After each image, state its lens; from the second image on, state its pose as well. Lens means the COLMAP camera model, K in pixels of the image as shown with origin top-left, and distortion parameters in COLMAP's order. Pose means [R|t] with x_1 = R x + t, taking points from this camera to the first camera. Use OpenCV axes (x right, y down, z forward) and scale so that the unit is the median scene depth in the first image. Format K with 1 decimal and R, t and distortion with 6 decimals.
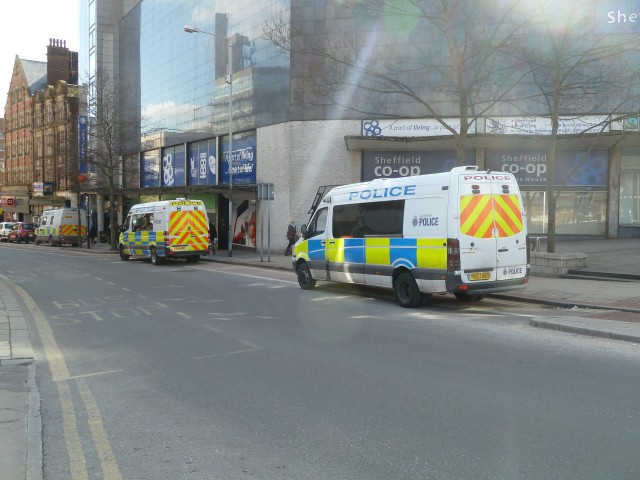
lens RADIAL K [[653.7, 0, 319.7], [0, 653.7, 239.3], [0, 0, 1]] dist [-0.008836, 0.000000]
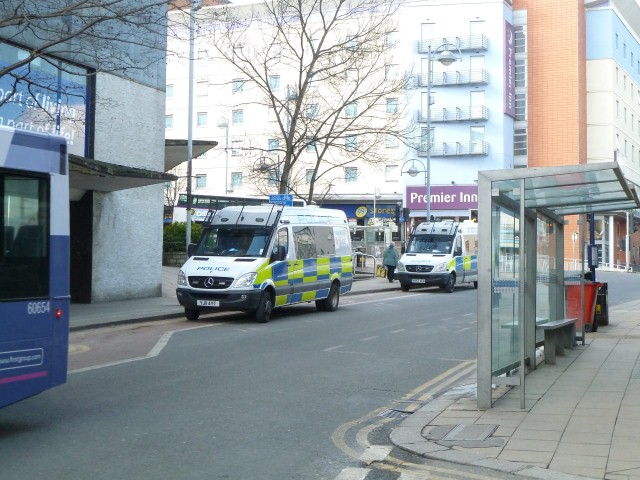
lens RADIAL K [[1019.4, 0, 320.0], [0, 1019.4, 240.2], [0, 0, 1]] dist [-0.002832, 0.000000]
pose [[-0.631224, 0.007765, 0.775562, -0.957051], [0.012233, 0.999925, -0.000055, -0.026470], [-0.775504, 0.009453, -0.631272, 1.577518]]
